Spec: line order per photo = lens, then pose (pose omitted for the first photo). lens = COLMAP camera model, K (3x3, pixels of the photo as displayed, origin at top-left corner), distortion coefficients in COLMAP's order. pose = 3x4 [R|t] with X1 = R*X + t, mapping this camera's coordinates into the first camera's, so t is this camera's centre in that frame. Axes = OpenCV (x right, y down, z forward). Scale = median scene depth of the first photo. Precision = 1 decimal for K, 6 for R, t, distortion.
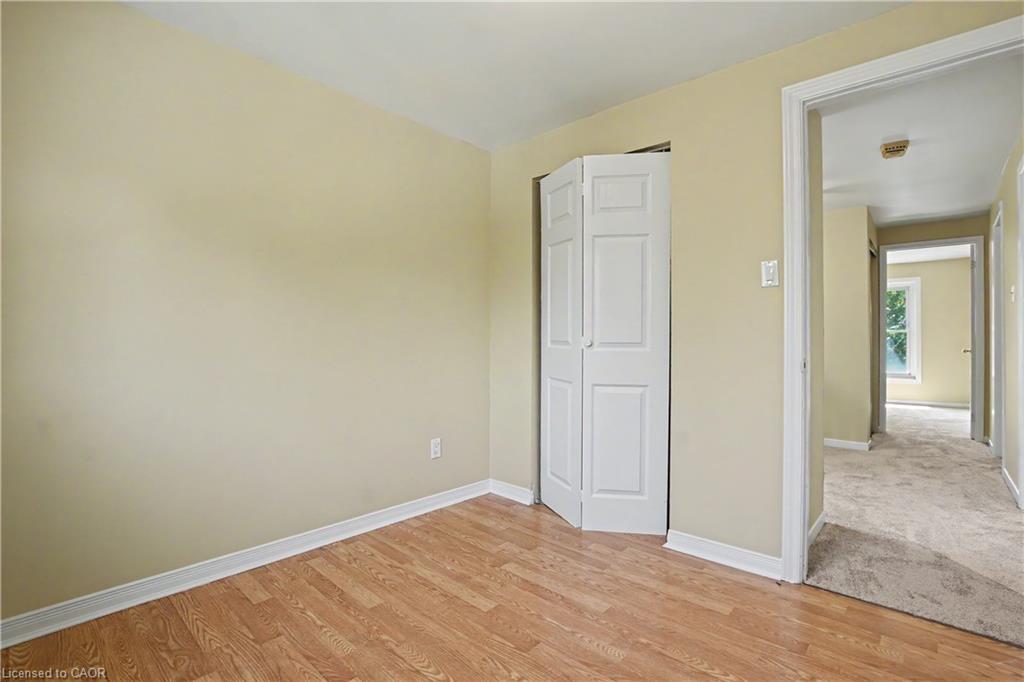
lens RADIAL K [[477.9, 0, 514.1], [0, 477.9, 337.1], [0, 0, 1]] dist [-0.031508, 0.004800]
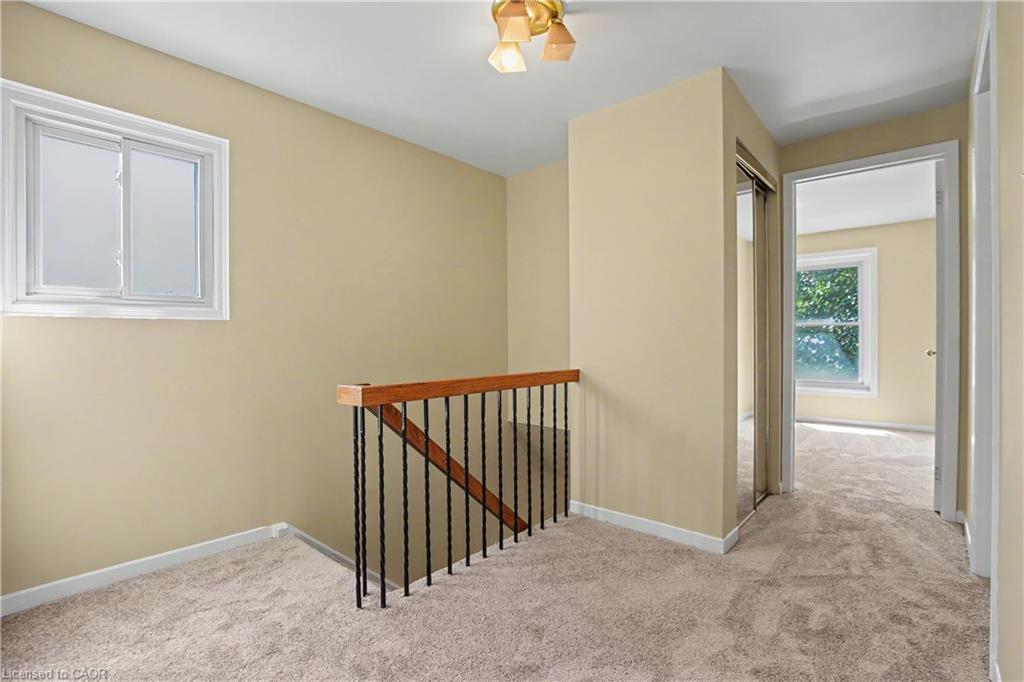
lens RADIAL K [[477.9, 0, 507.8], [0, 477.9, 340.0], [0, 0, 1]] dist [-0.031508, 0.004800]
pose [[0.999979, -0.002673, 0.005979, 0.464523], [0.002603, 0.999929, 0.011588, 0.004735], [-0.006010, -0.011572, 0.999915, 0.443367]]
